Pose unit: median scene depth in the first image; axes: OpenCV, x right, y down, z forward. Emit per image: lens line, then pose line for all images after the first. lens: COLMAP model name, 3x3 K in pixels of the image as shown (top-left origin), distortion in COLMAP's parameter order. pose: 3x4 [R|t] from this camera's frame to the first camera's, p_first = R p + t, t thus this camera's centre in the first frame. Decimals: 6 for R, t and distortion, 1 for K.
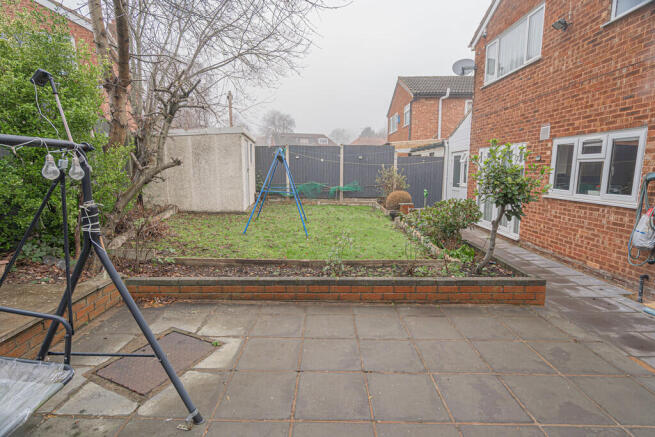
lens RADIAL K [[329.9, 0, 327.5], [0, 329.9, 218.5], [0, 0, 1]] dist [0.005019, 0.000630]
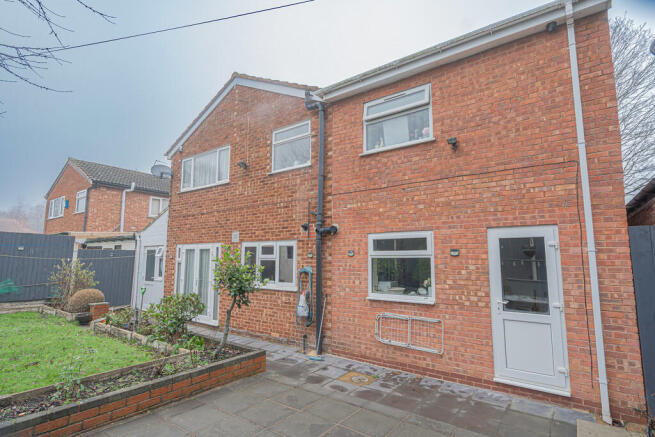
lens RADIAL K [[329.9, 0, 327.5], [0, 329.9, 218.5], [0, 0, 1]] dist [0.005019, 0.000630]
pose [[0.586234, 0.106149, 0.803157, -0.220833], [0.113362, 0.970877, -0.211059, -0.015280], [-0.802171, 0.214777, 0.557128, -0.044996]]
